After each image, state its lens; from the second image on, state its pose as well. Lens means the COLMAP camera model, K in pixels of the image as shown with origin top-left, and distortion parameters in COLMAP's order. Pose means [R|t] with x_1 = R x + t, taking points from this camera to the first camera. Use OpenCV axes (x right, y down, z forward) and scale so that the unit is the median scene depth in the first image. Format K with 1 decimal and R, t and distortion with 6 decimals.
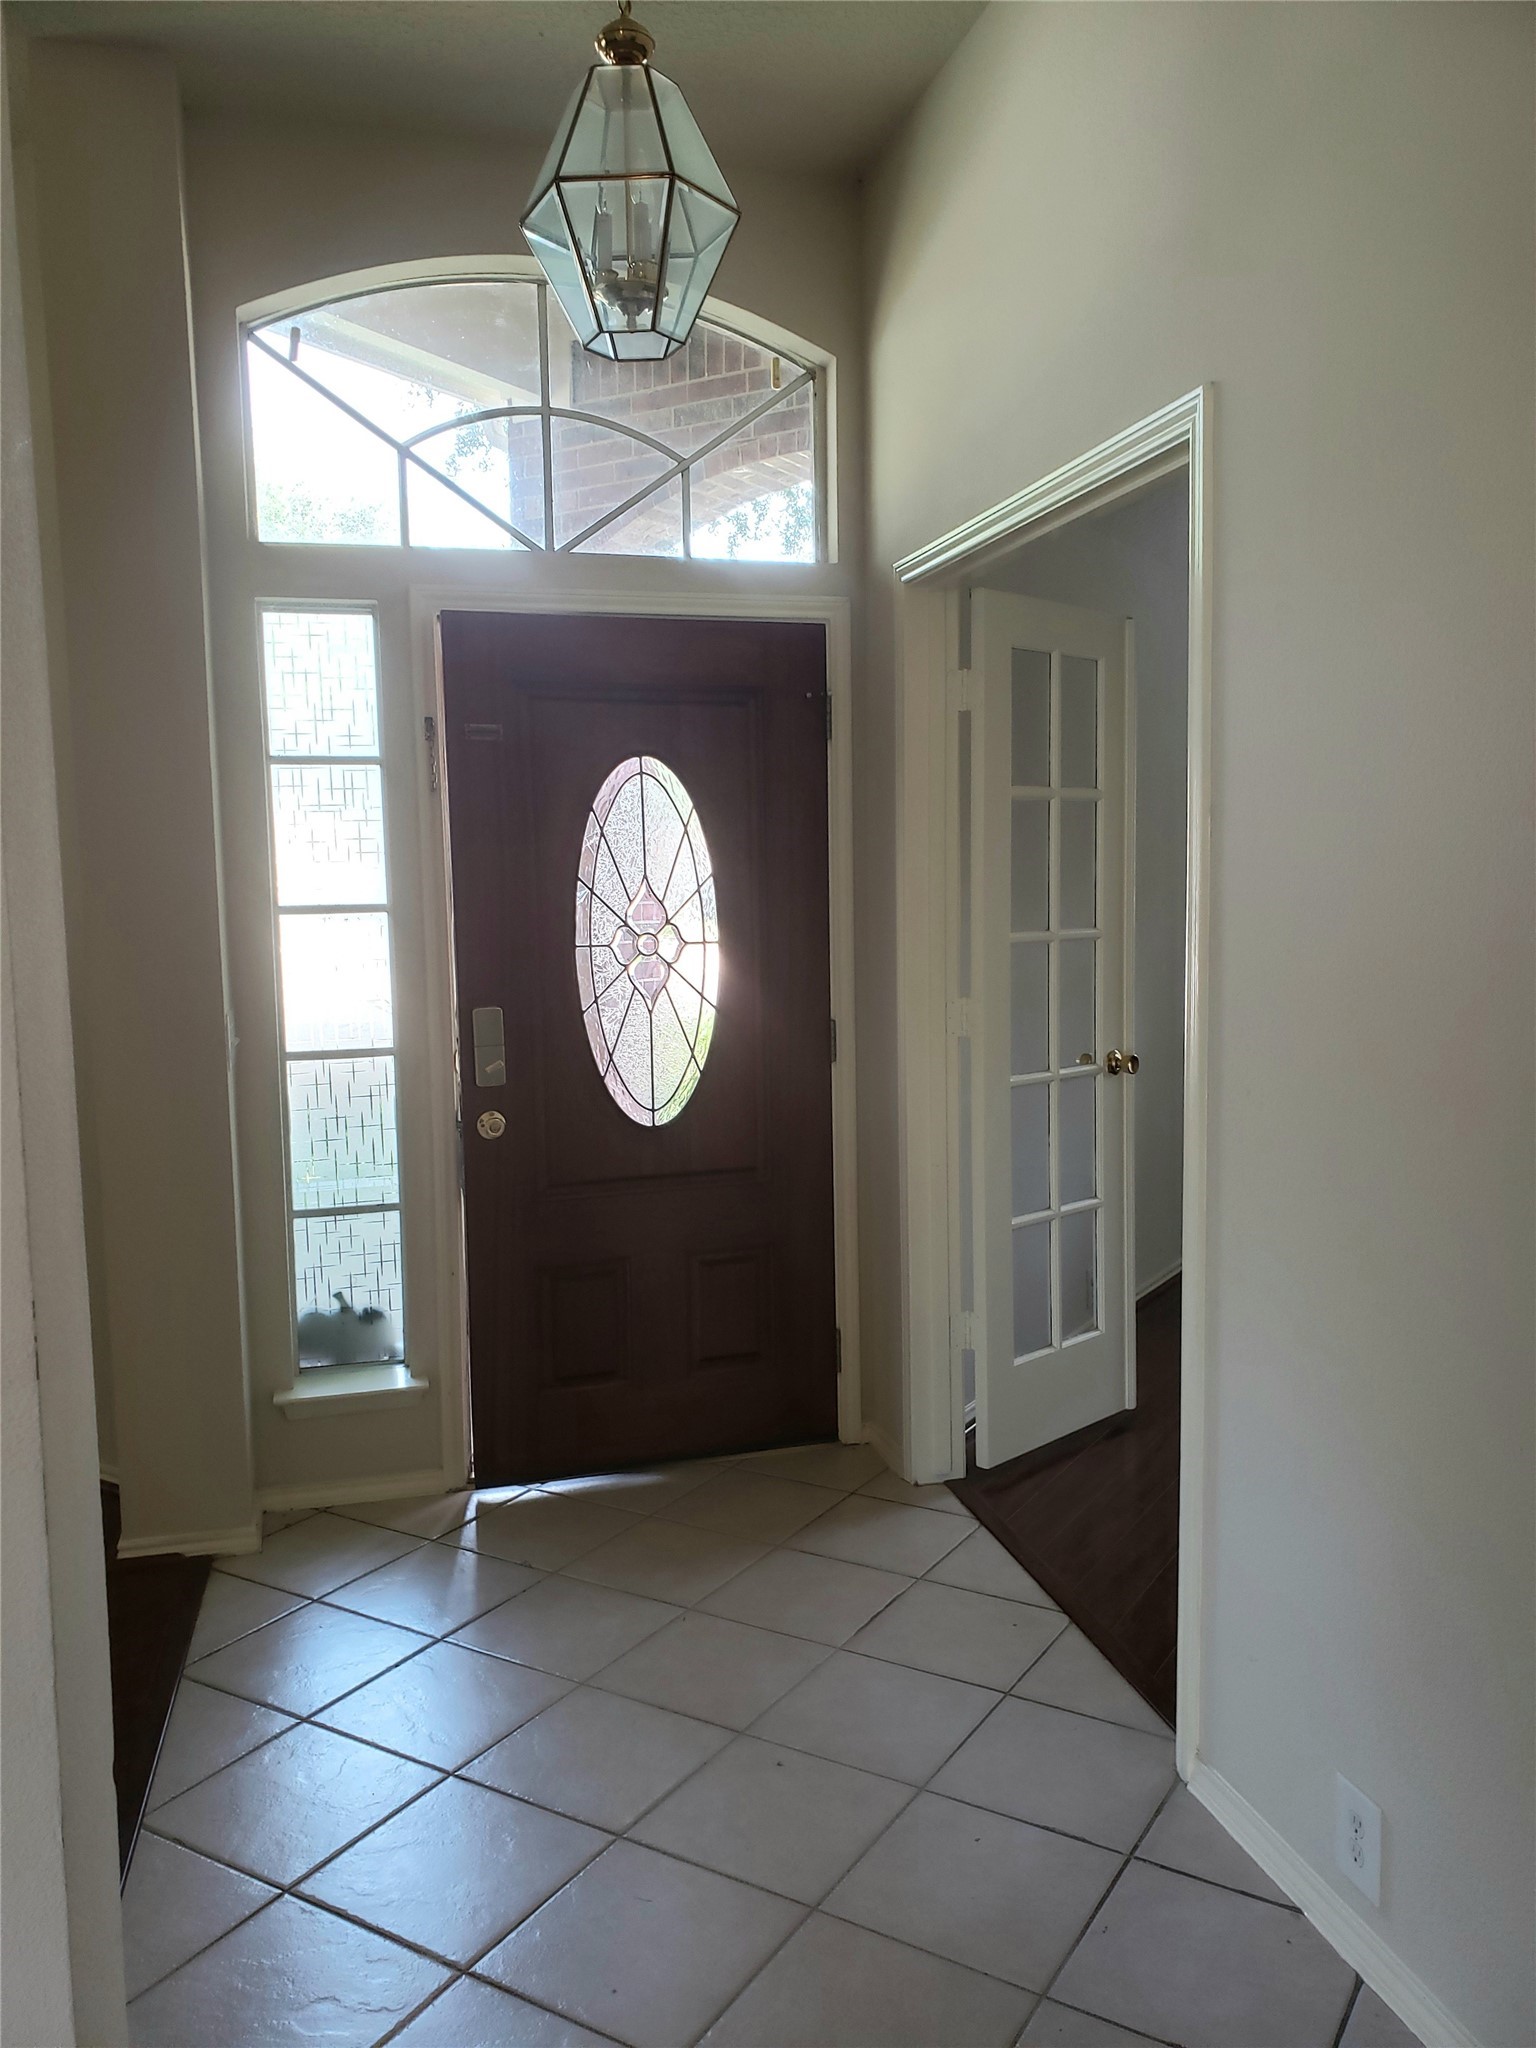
lens RADIAL K [[1610.0, 0, 768.7], [0, 1610.0, 1058.4], [0, 0, 1]] dist [0.081659, -0.077767]
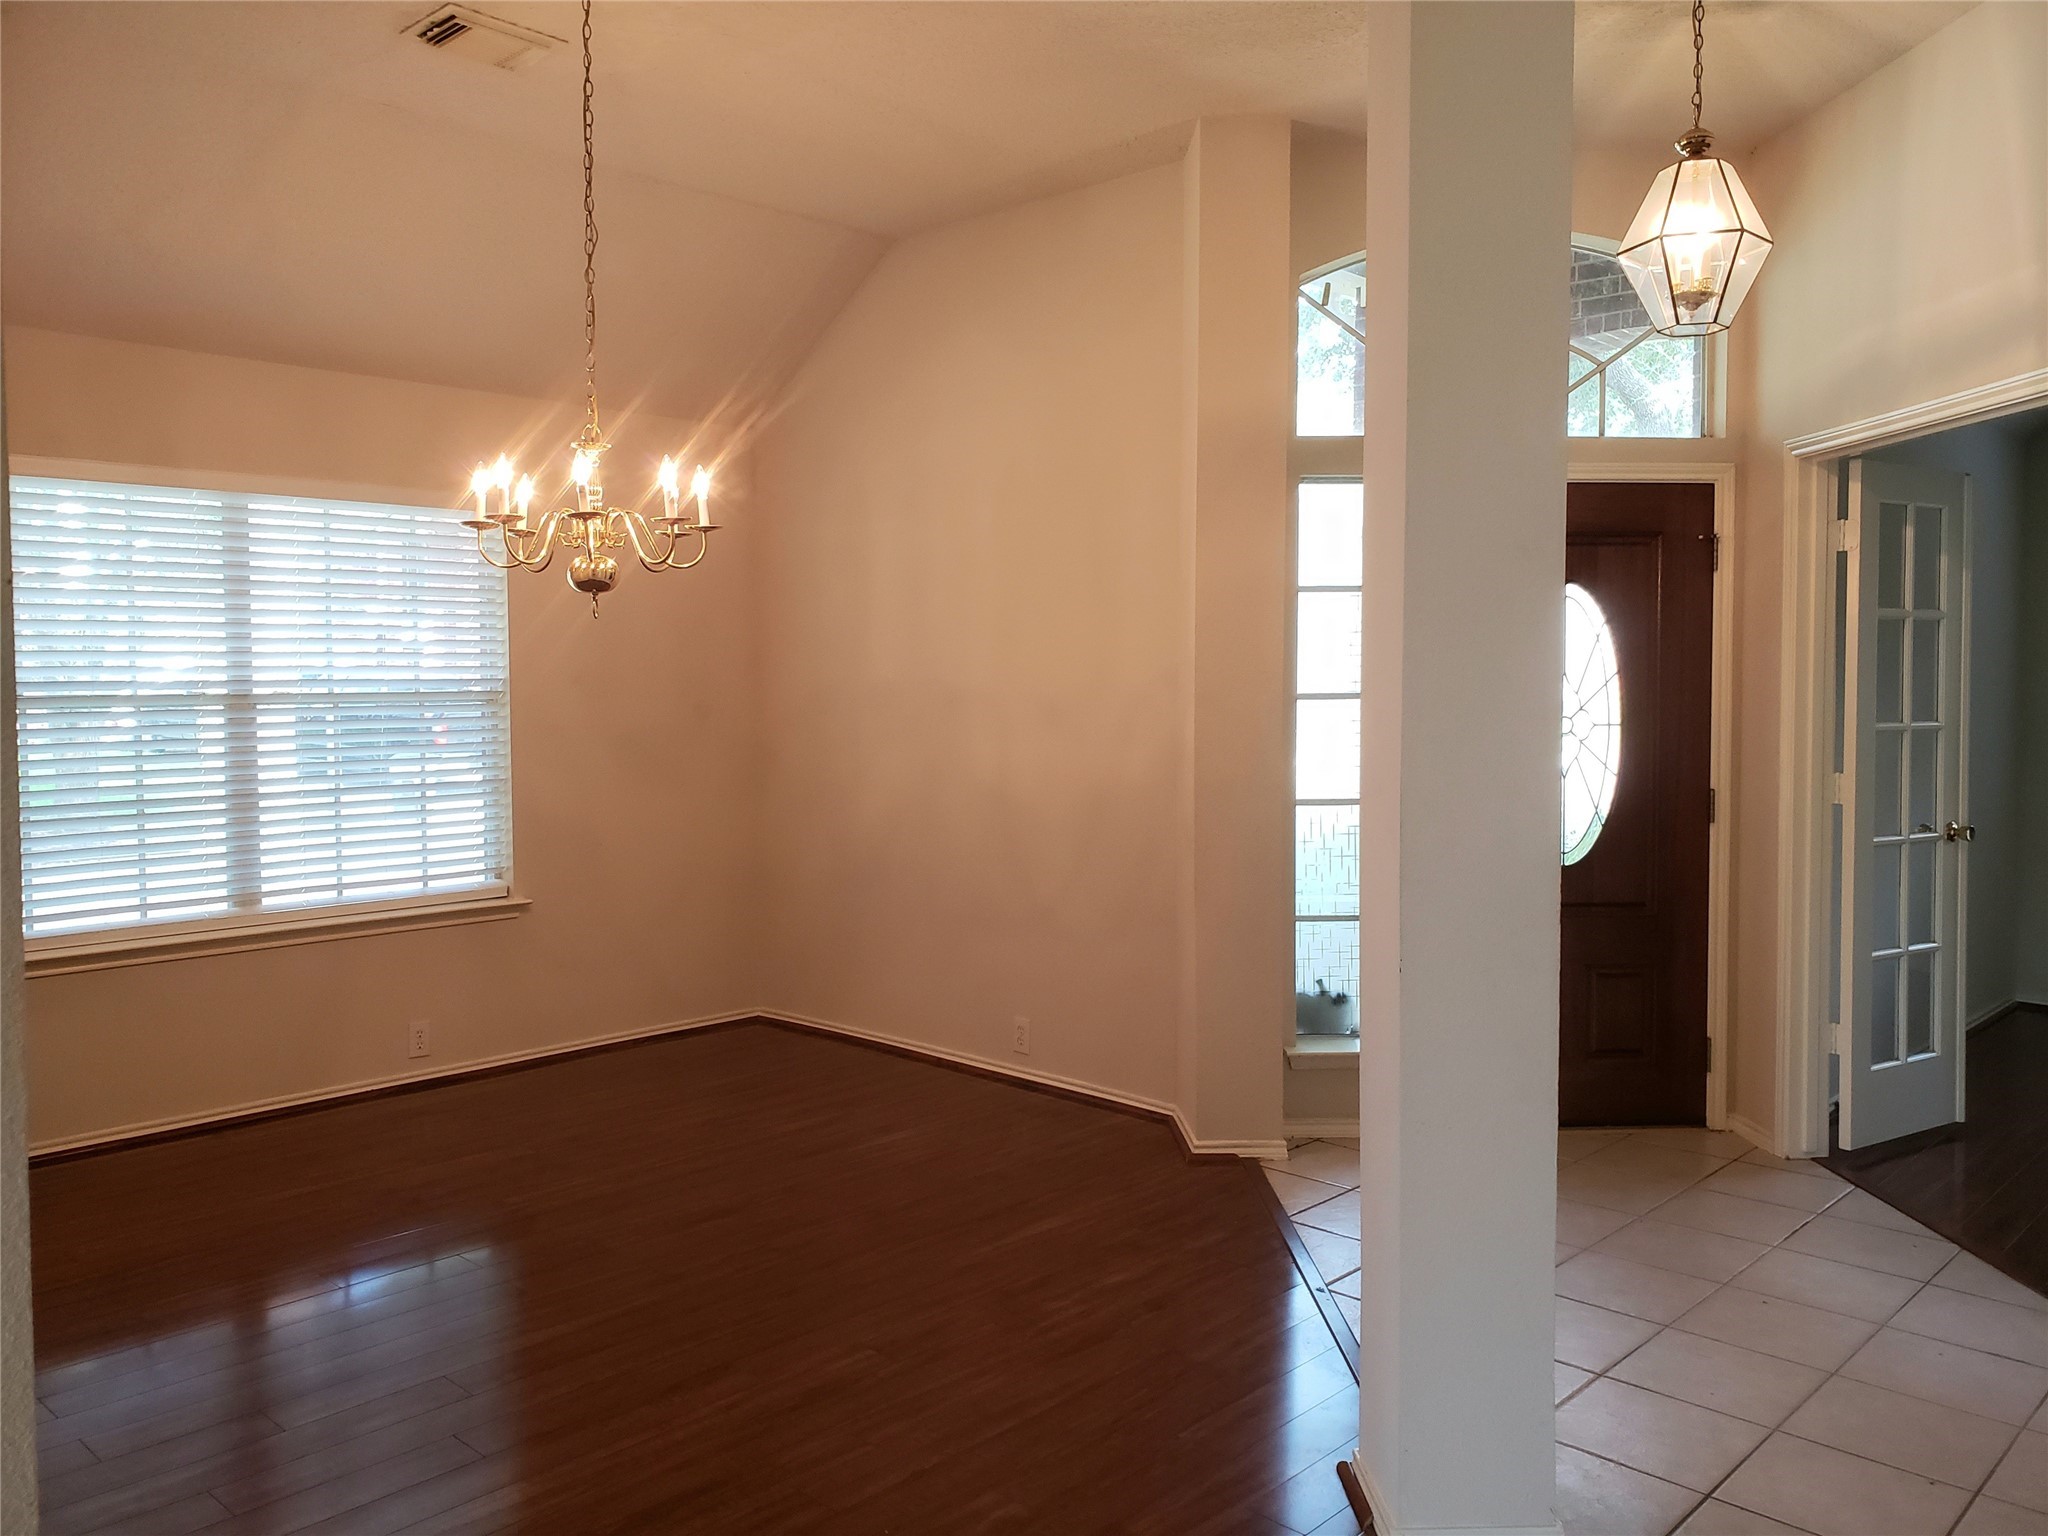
lens RADIAL K [[1610.0, 0, 1037.1], [0, 1610.0, 756.6], [0, 0, 1]] dist [0.081659, -0.077767]
pose [[0.980823, 0.025513, -0.193223, -0.239213], [-0.037135, 0.997697, -0.056766, 0.044093], [0.191329, 0.062853, 0.979511, -0.369921]]
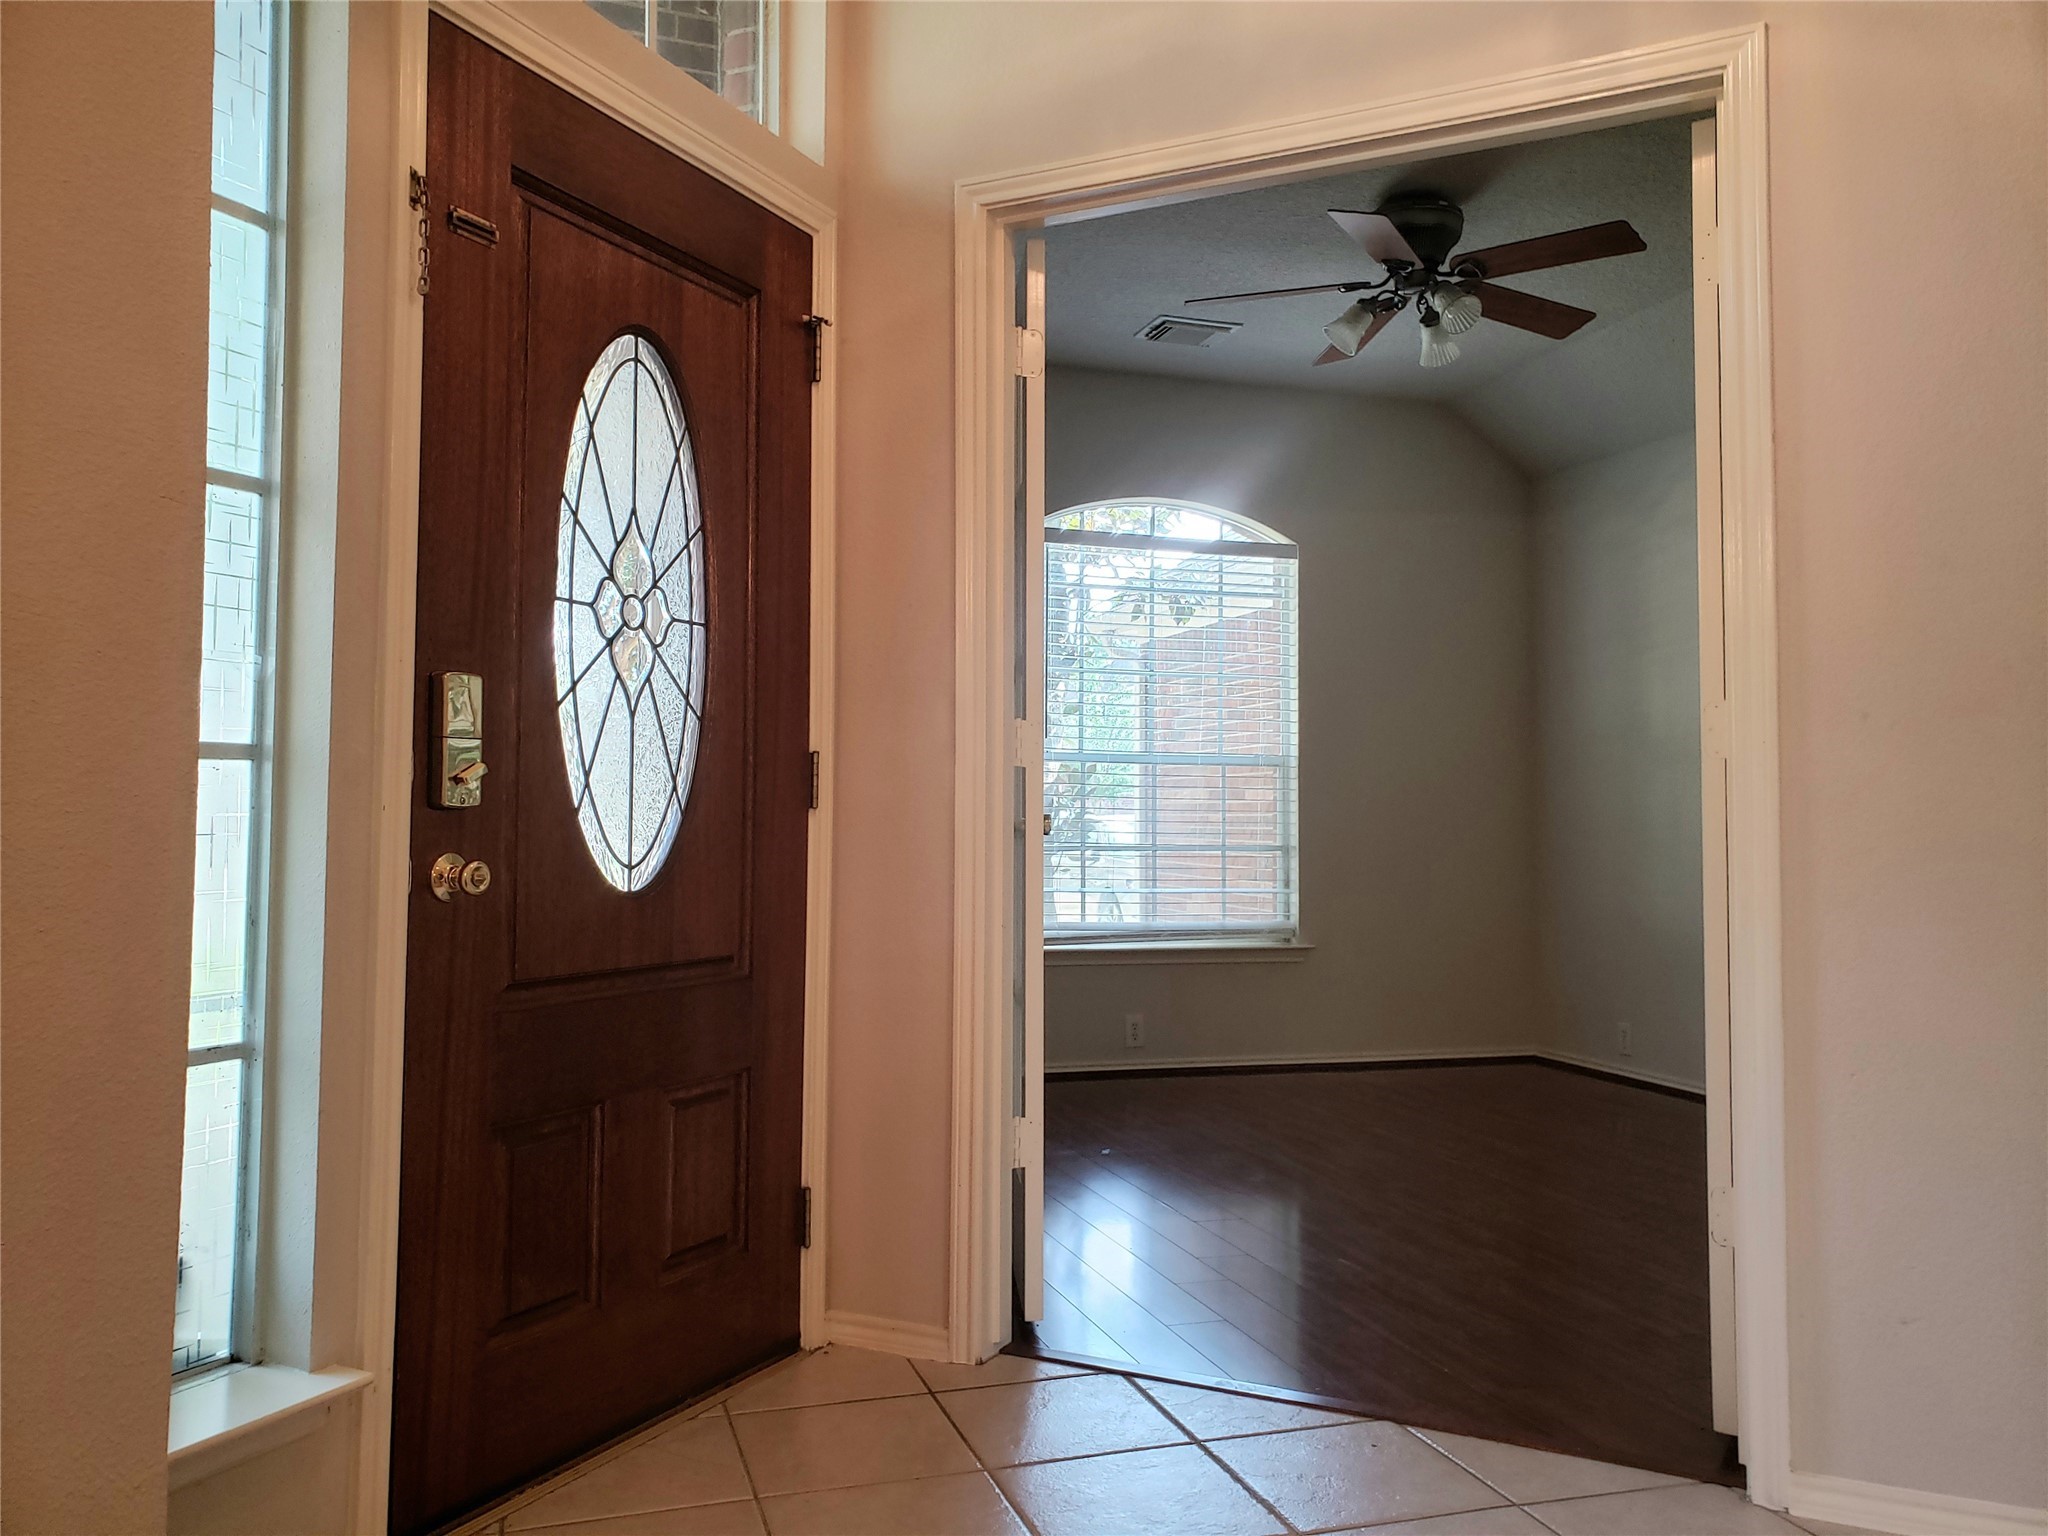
lens RADIAL K [[1610.0, 0, 1062.8], [0, 1610.0, 733.9], [0, 0, 1]] dist [0.081659, -0.077767]
pose [[0.637073, 0.064503, 0.768100, -0.469174], [0.070741, 0.987394, -0.141592, 0.084802], [-0.767550, 0.144540, 0.624480, 0.455539]]
